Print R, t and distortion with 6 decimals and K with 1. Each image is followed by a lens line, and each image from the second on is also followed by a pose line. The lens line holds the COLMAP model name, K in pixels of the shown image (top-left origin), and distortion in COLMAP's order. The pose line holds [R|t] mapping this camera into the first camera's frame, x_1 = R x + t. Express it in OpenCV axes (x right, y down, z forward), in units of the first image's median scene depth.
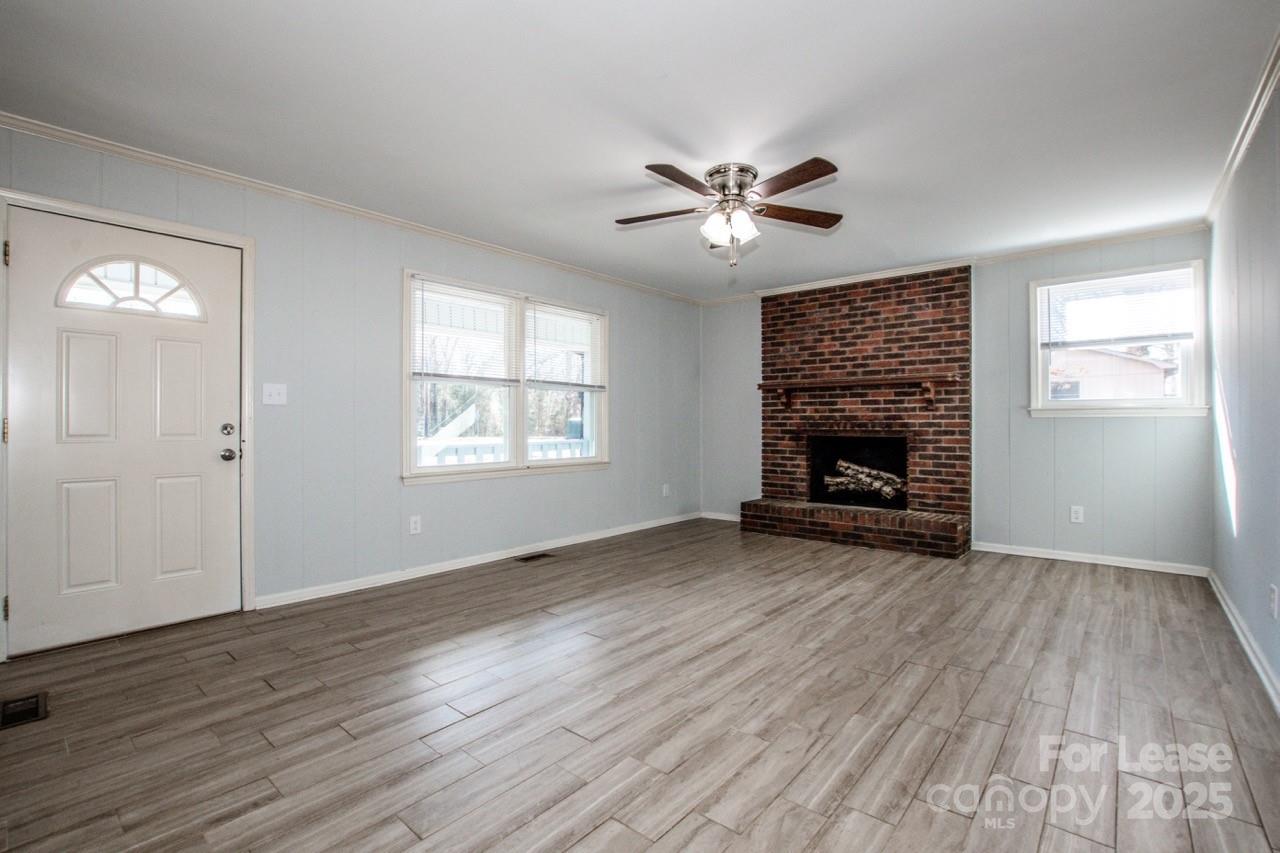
lens RADIAL K [[565.4, 0, 639.6], [0, 565.4, 421.4], [0, 0, 1]] dist [-0.027886, 0.000292]
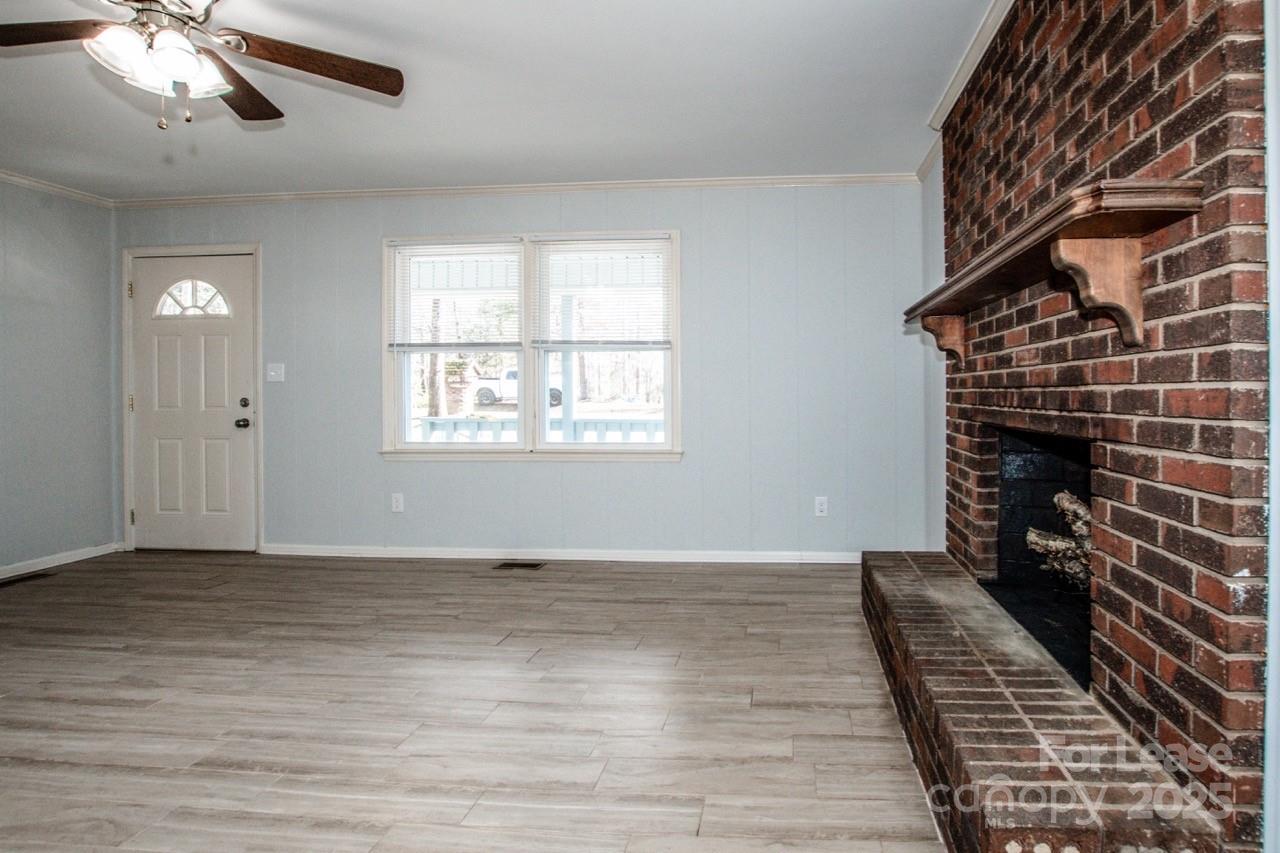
lens RADIAL K [[593.8, 0, 704.2], [0, 593.8, 398.3], [0, 0, 1]] dist [-0.028035, 0.001659]
pose [[0.615953, 0.003040, -0.787777, 0.701236], [0.007489, 0.999925, 0.009715, 0.000194], [0.787748, -0.011884, 0.615883, 0.777176]]
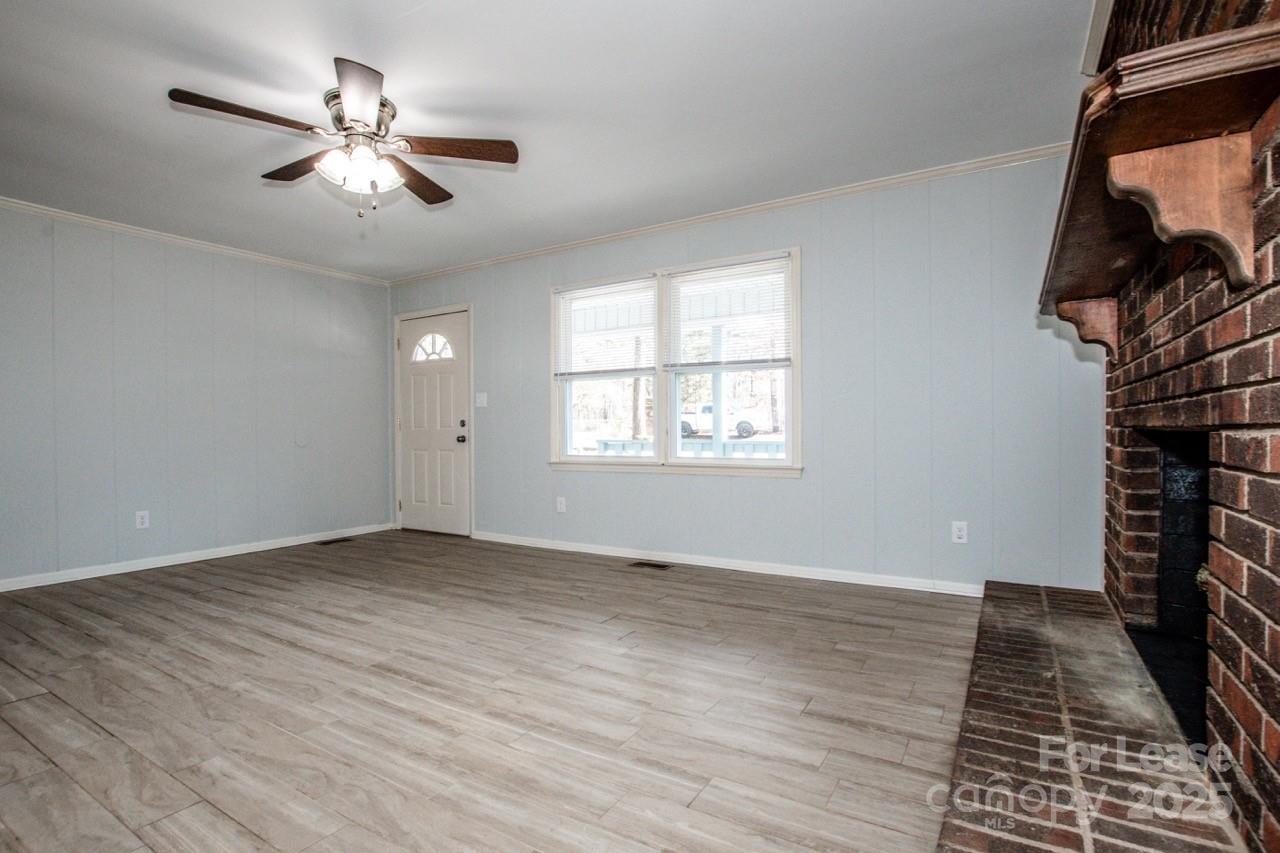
lens RADIAL K [[561.3, 0, 631.1], [0, 561.3, 436.9], [0, 0, 1]] dist [-0.036115, 0.005903]
pose [[0.209383, 0.011790, -0.977763, 0.748622], [0.013622, 0.999795, 0.014973, 0.027893], [0.977739, -0.016454, 0.209179, 0.879684]]
